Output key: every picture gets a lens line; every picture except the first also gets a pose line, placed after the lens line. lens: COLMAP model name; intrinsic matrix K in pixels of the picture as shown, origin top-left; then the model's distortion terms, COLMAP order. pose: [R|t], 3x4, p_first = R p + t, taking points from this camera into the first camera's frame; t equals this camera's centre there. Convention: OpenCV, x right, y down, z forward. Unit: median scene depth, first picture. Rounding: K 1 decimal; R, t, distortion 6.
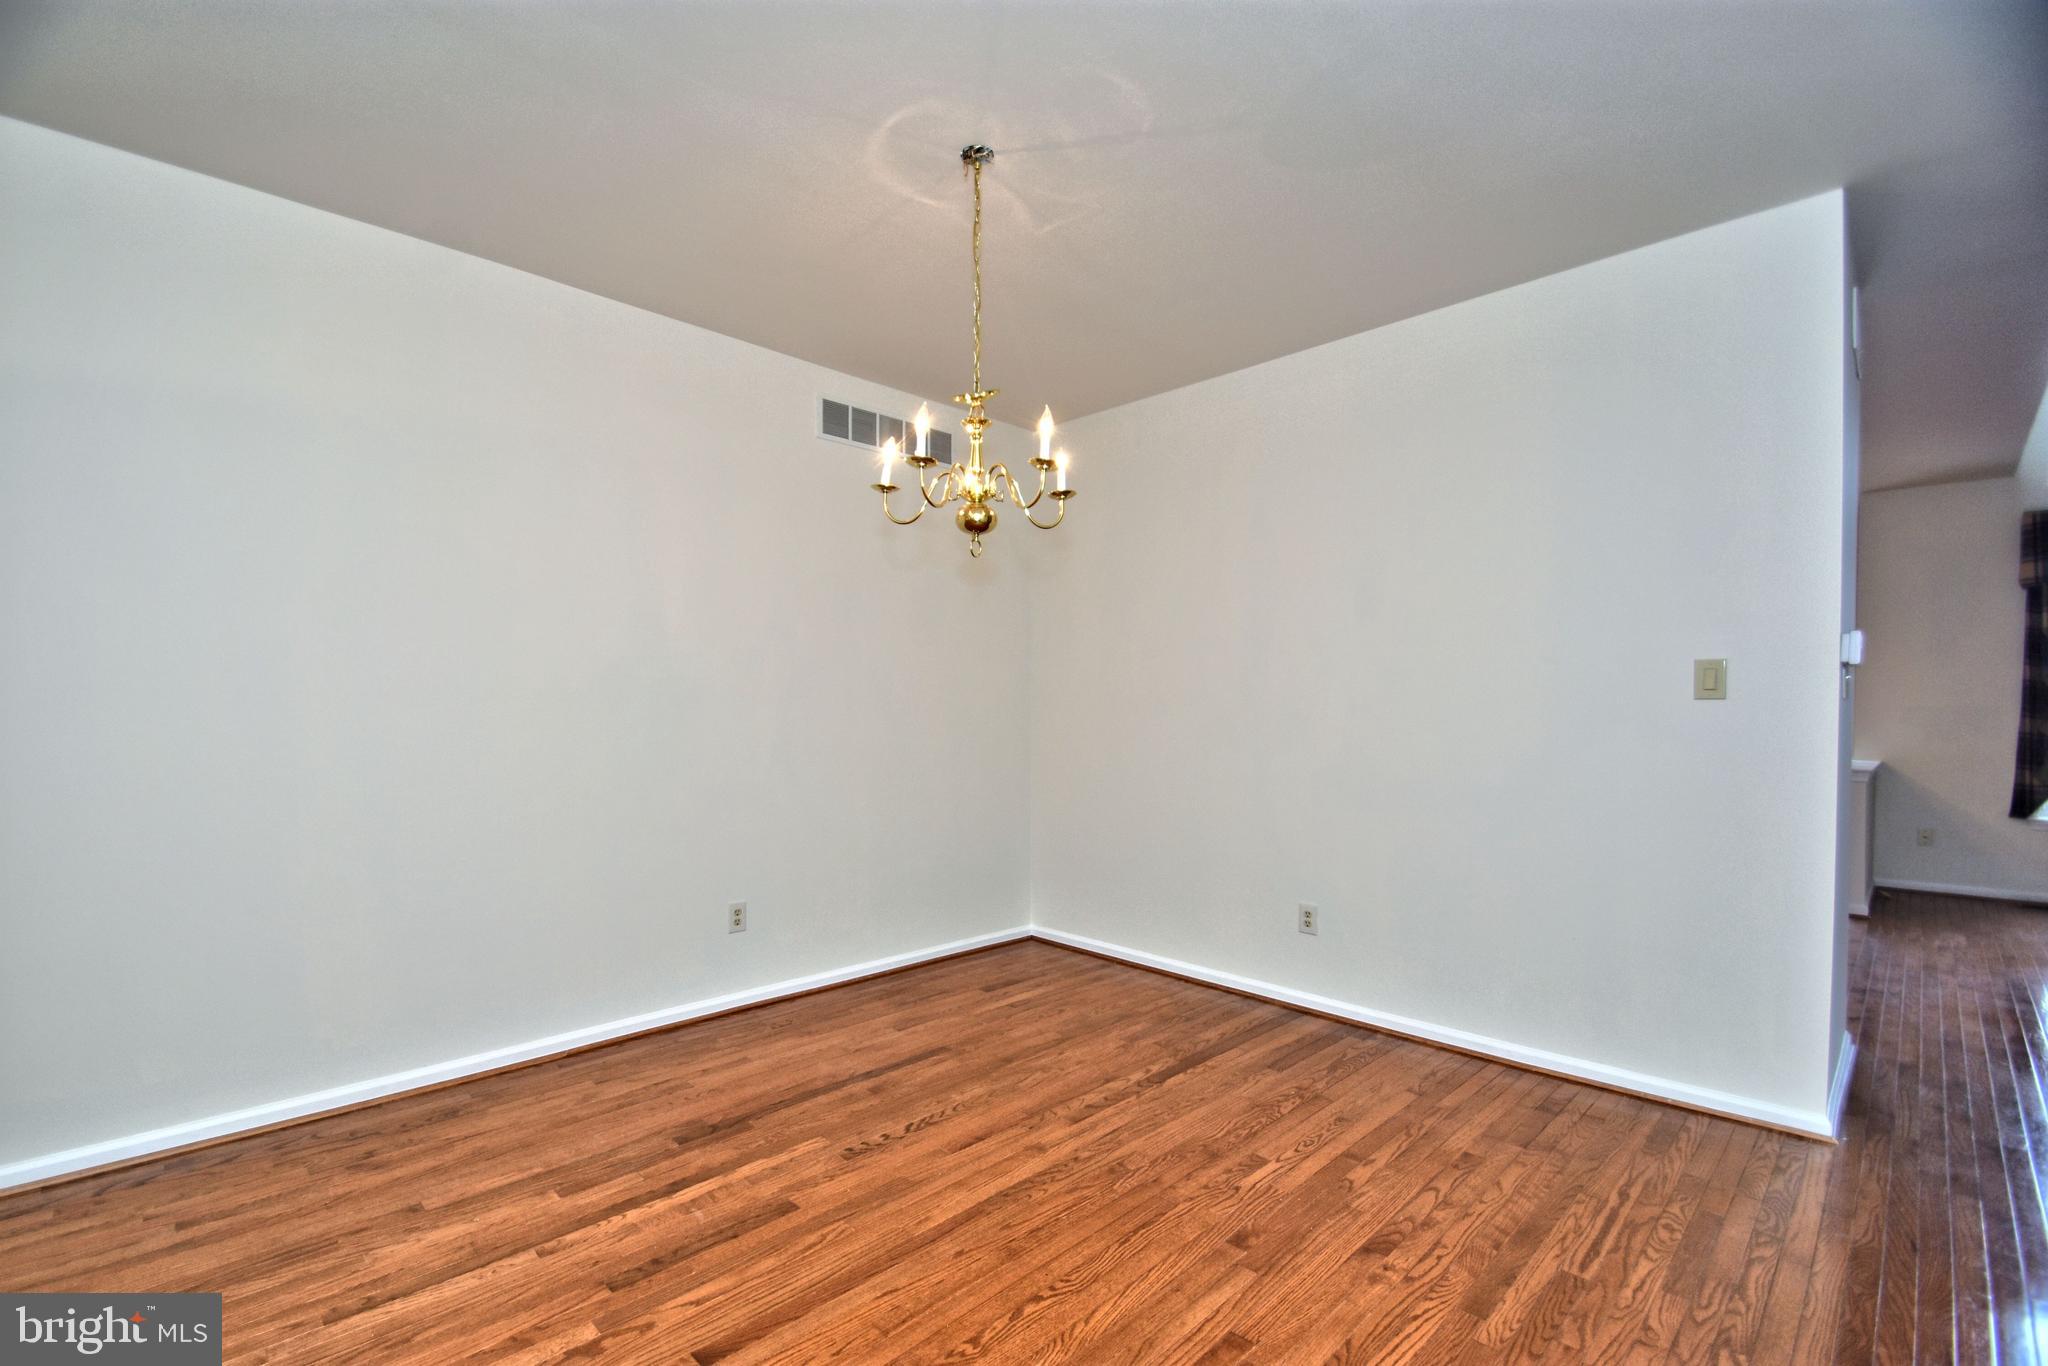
lens RADIAL K [[874.5, 0, 1016.6], [0, 874.5, 723.1], [0, 0, 1]] dist [0.003879, -0.010884]
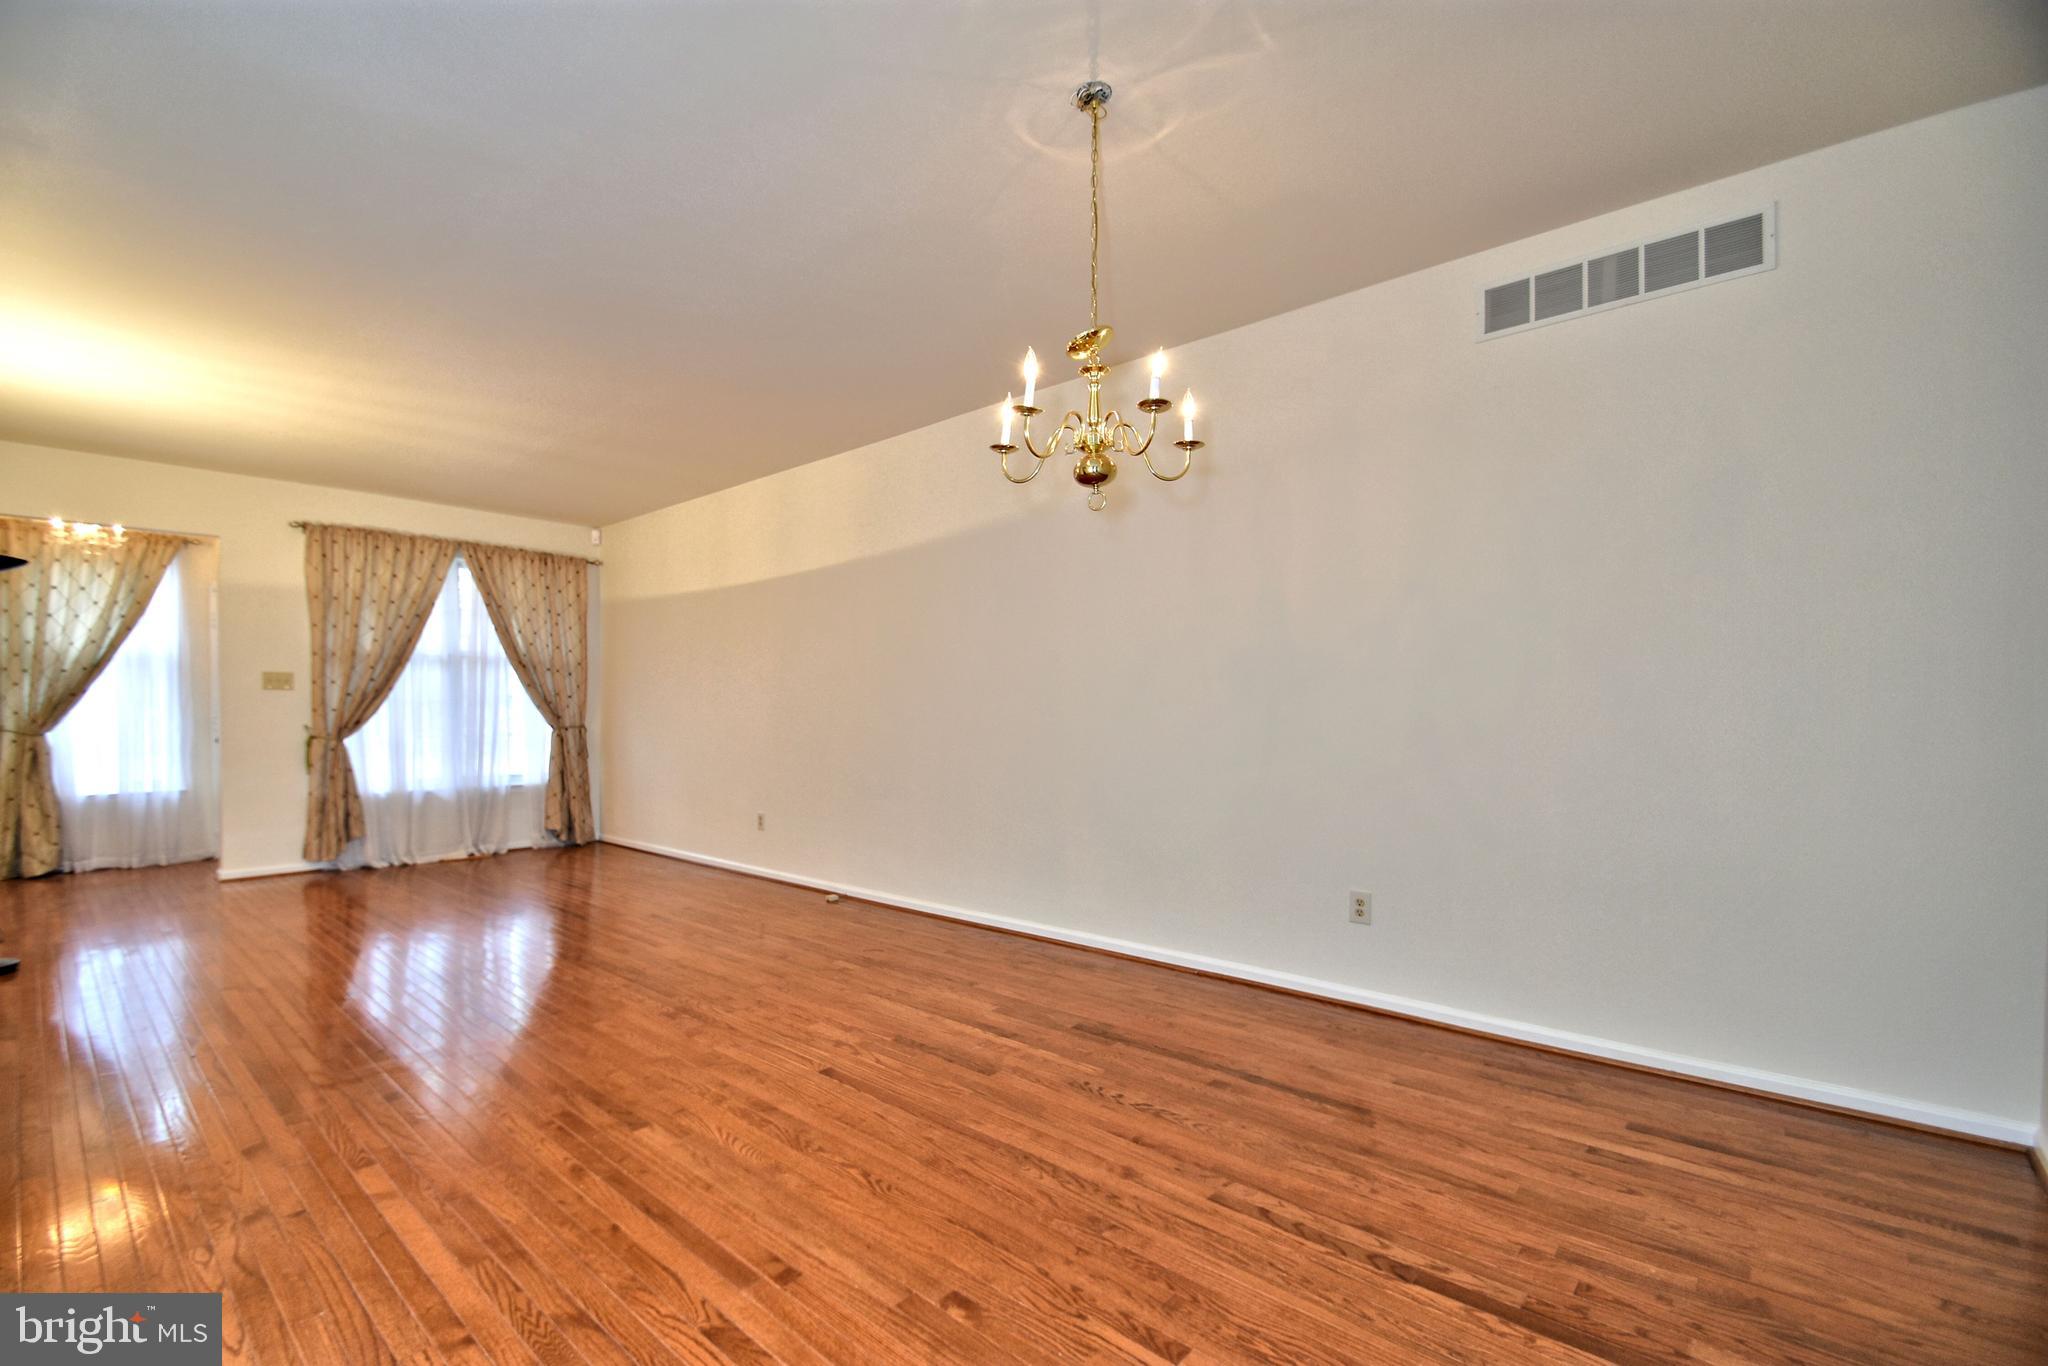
lens RADIAL K [[896.4, 0, 986.7], [0, 896.4, 728.3], [0, 0, 1]] dist [0.001408, -0.013656]
pose [[0.063973, 0.016705, -0.997812, 0.827261], [-0.019998, 0.999681, 0.015454, 0.032536], [0.997751, 0.018965, 0.064286, 0.736029]]
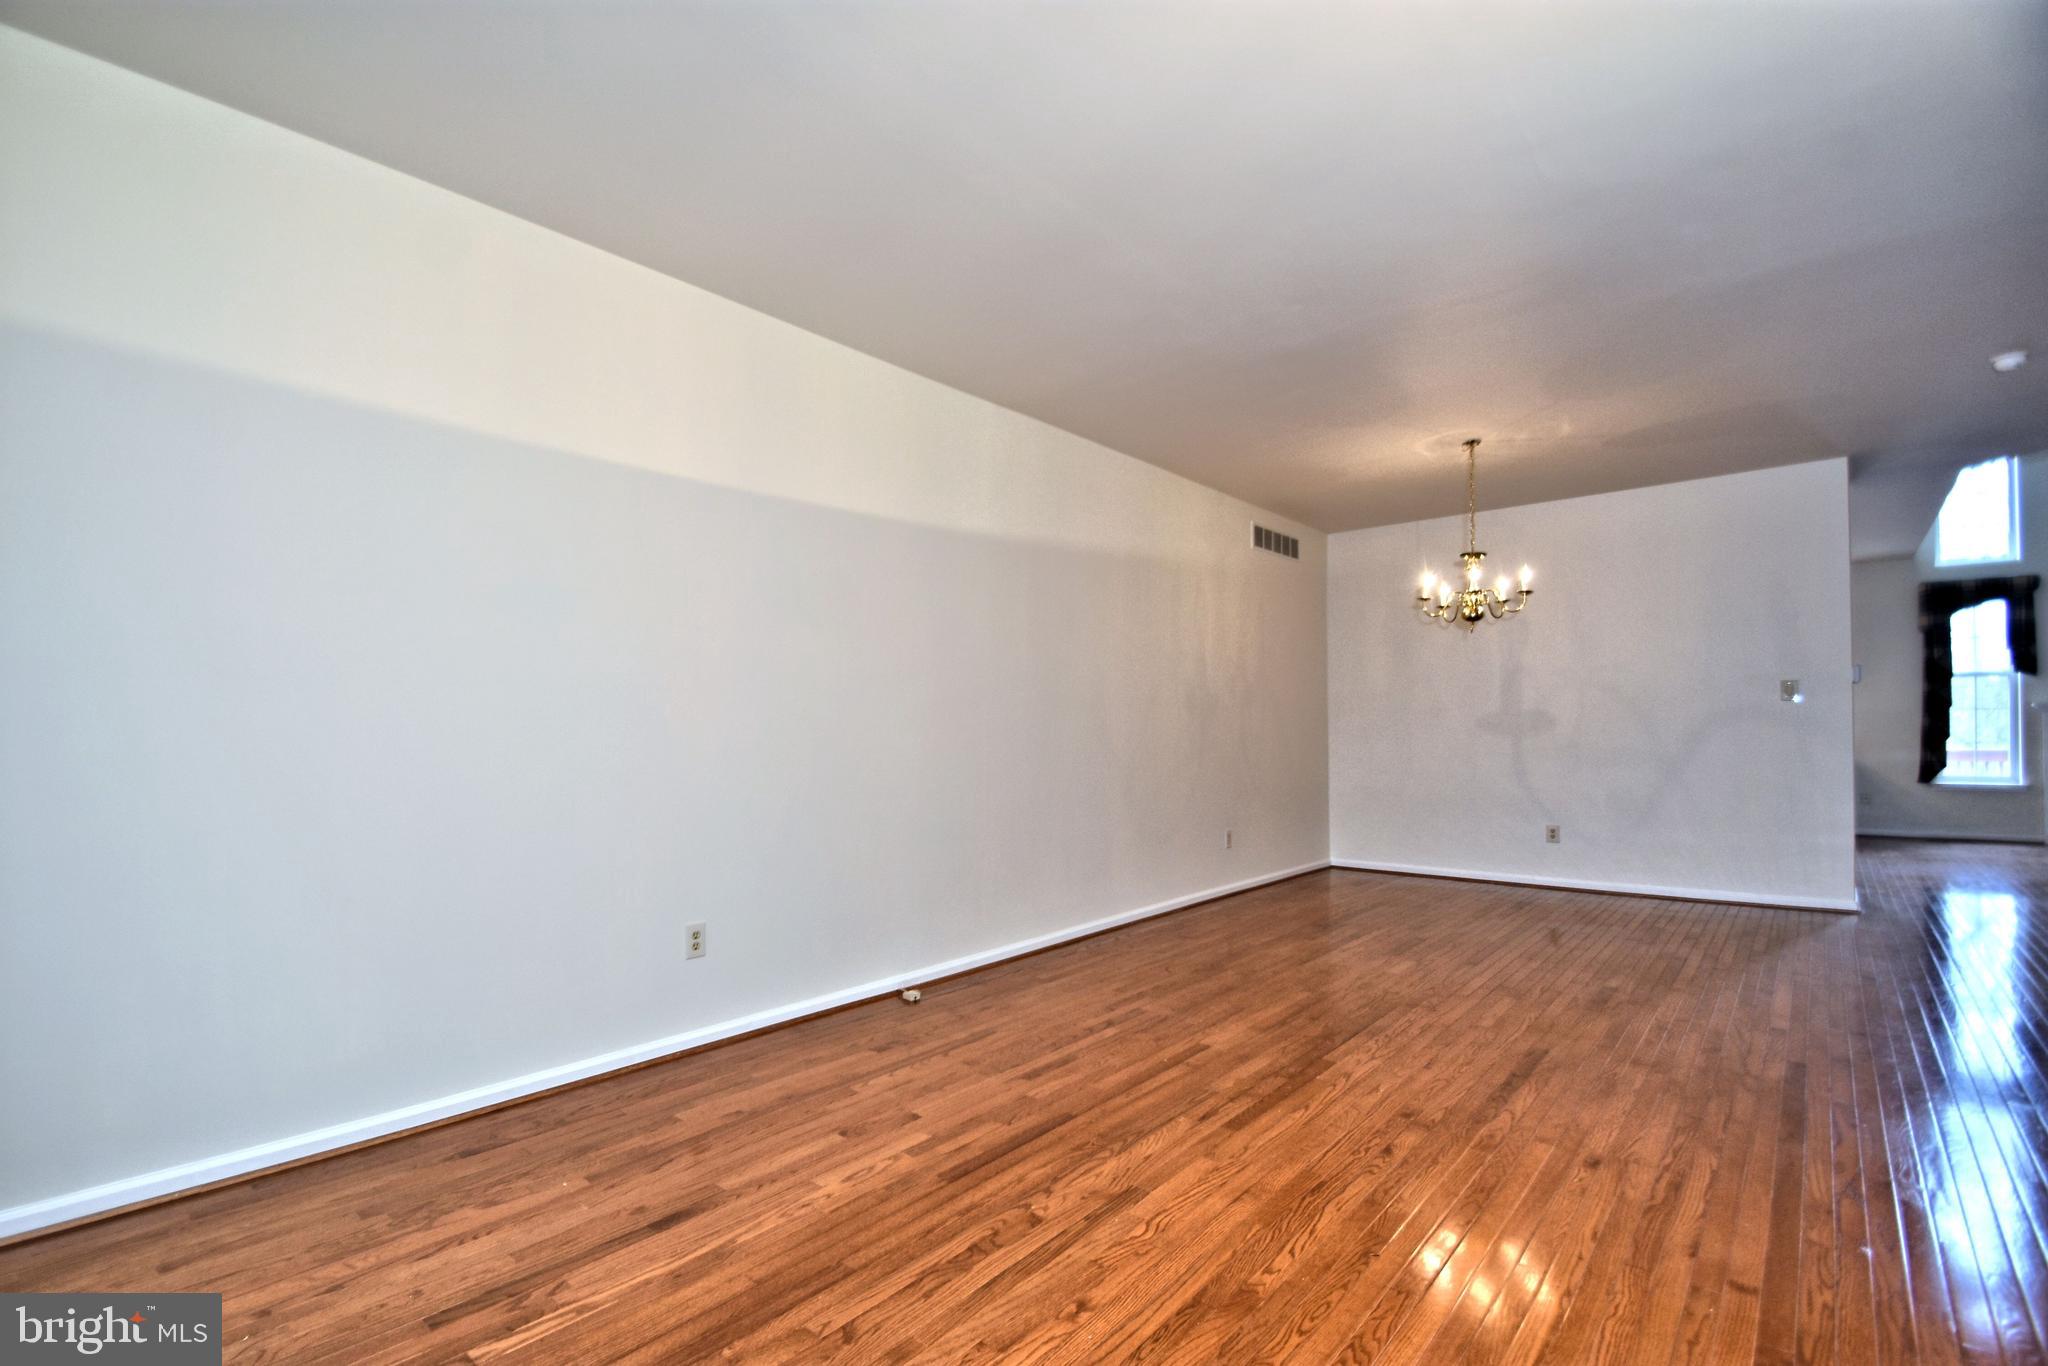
lens RADIAL K [[889.1, 0, 1017.4], [0, 889.1, 727.9], [0, 0, 1]] dist [0.001026, -0.012868]
pose [[0.997286, -0.010560, 0.072867, -1.142496], [0.012549, 0.999560, -0.026890, 0.069598], [-0.072551, 0.027731, 0.996979, -0.903267]]
